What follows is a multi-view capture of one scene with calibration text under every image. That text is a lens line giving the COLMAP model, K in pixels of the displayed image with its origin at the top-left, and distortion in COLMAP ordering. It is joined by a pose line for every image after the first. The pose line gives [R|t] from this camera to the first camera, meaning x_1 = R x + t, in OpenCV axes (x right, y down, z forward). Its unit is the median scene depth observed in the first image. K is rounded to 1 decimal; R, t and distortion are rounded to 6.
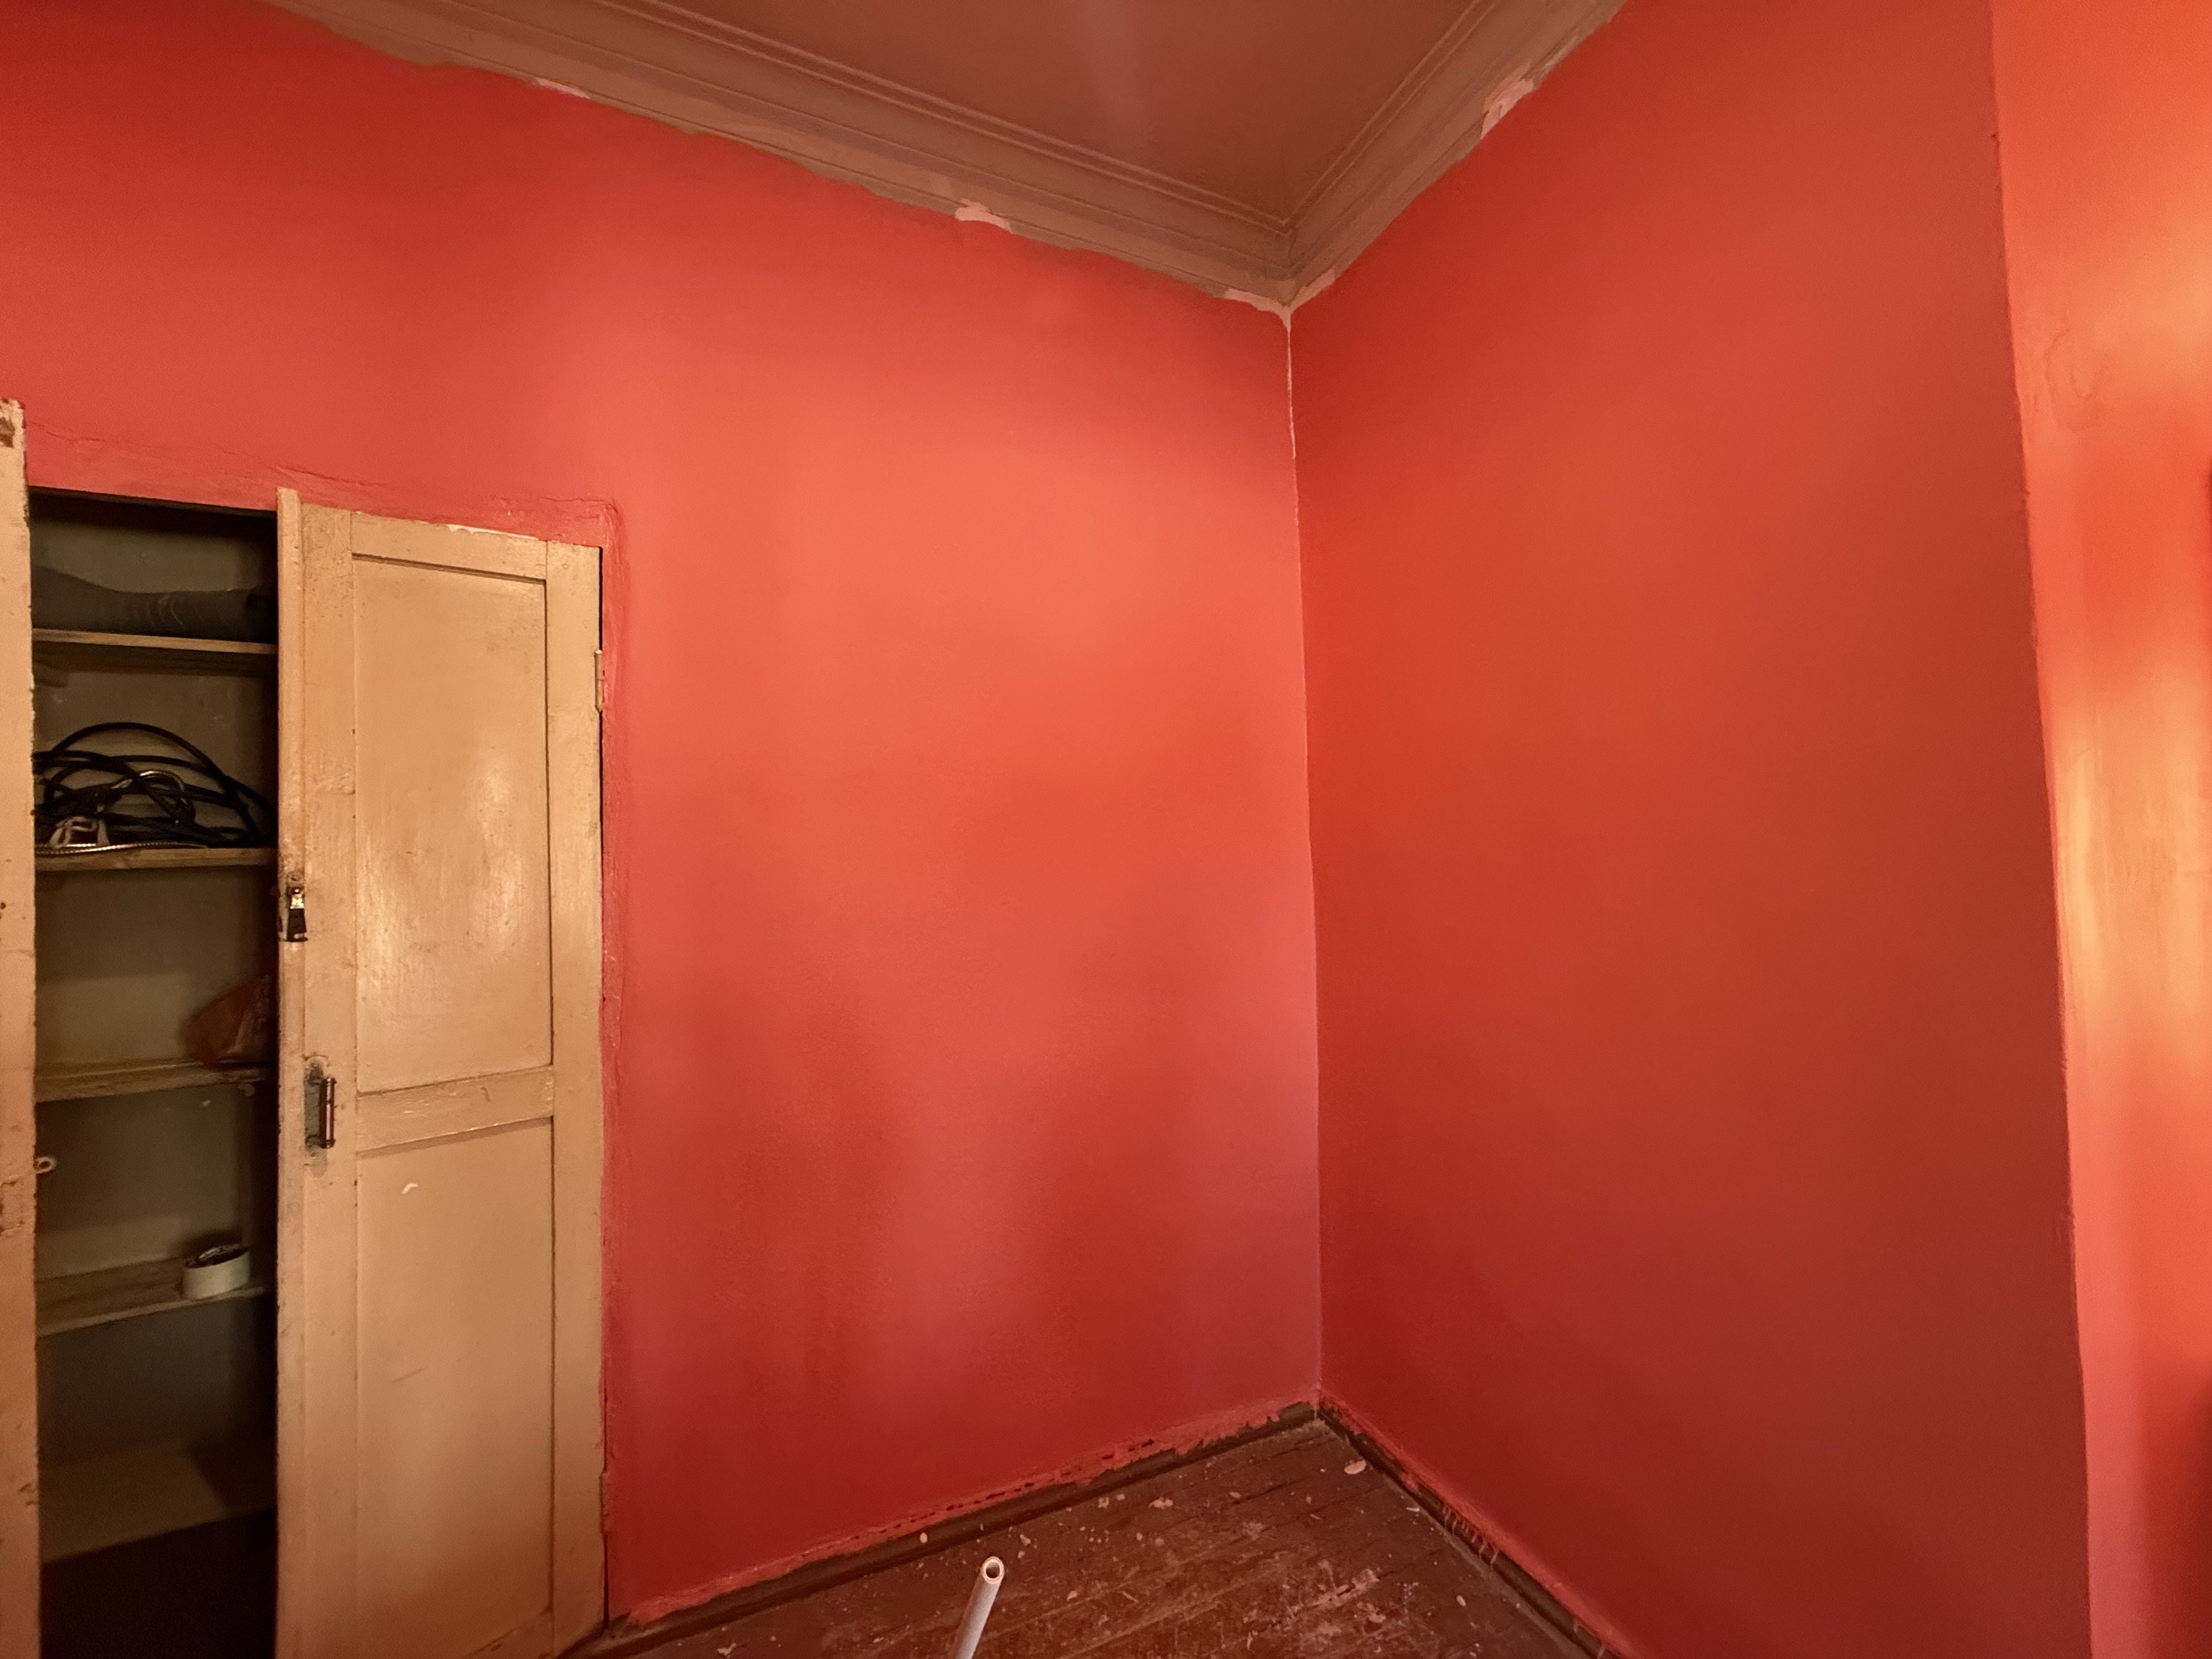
lens RADIAL K [[880.8, 0, 1108.4], [0, 880.8, 830.2], [0, 0, 1]] dist [0.000473, -0.000161]
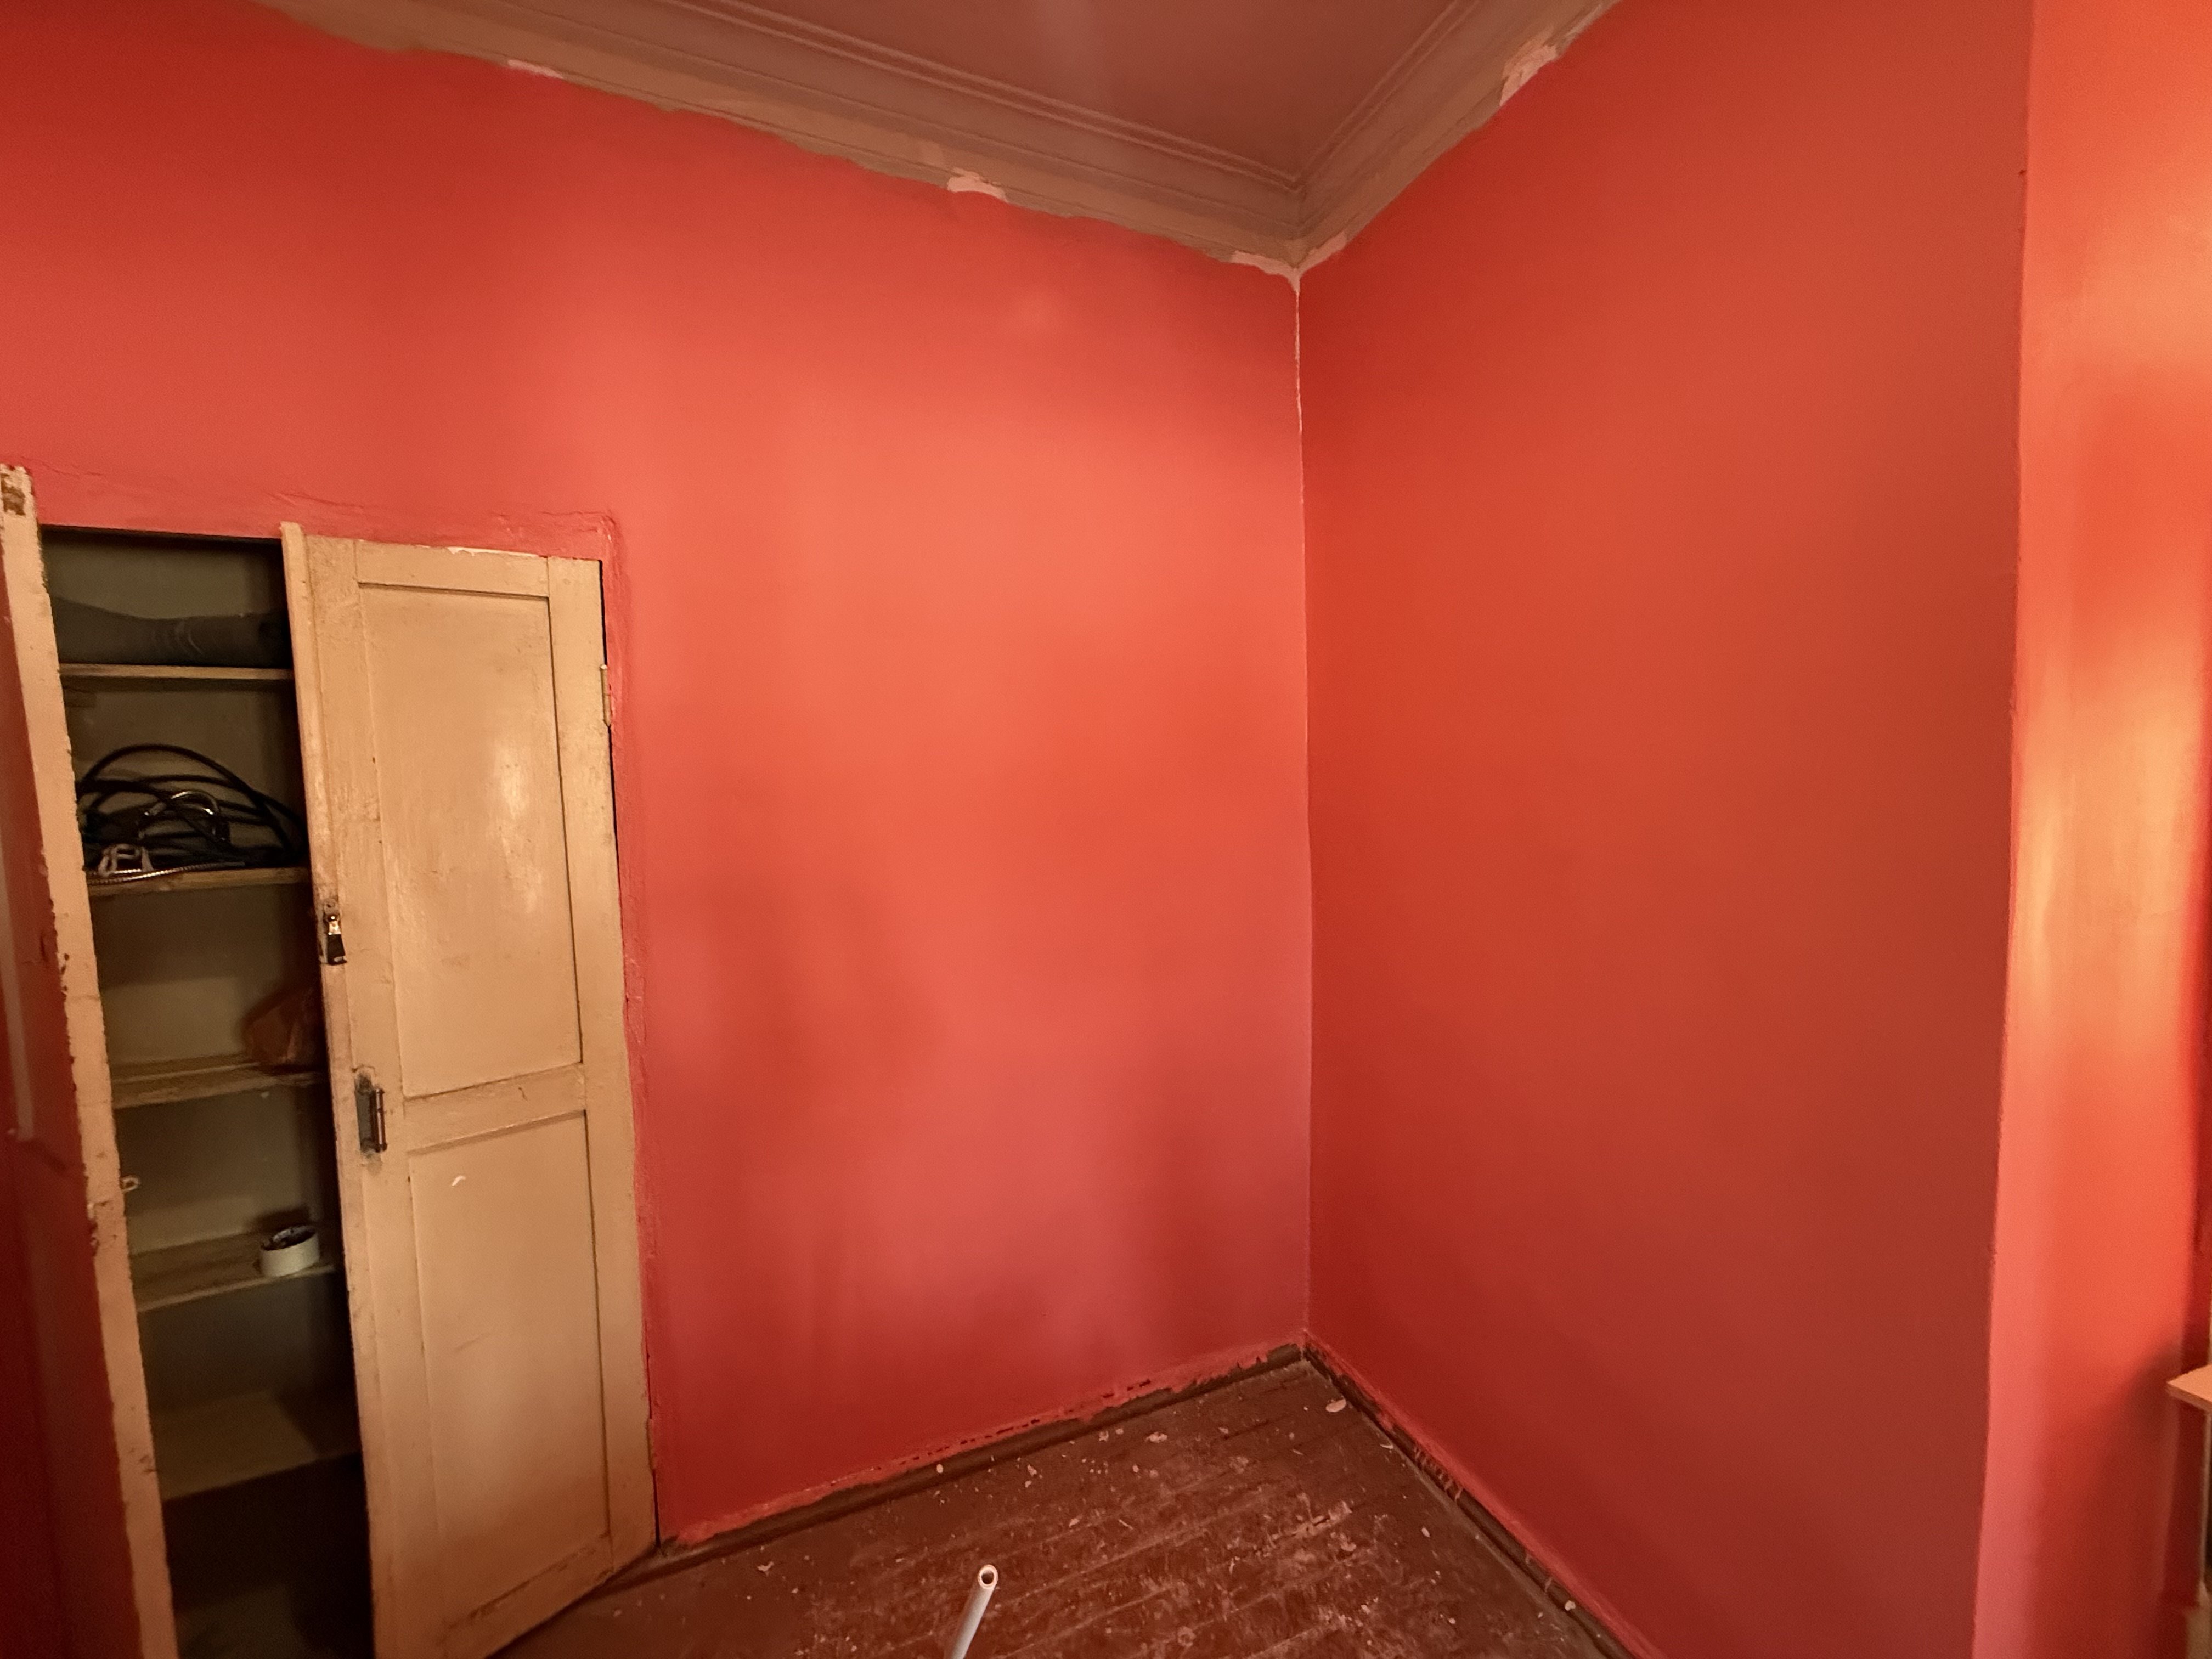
lens RADIAL K [[880.8, 0, 1108.8], [0, 880.8, 829.1], [0, 0, 1]] dist [0.000473, -0.000161]
pose [[0.999877, 0.001205, -0.015630, 0.020816], [0.000289, 0.995451, 0.095273, -0.113227], [0.015673, -0.095266, 0.995328, -0.022044]]
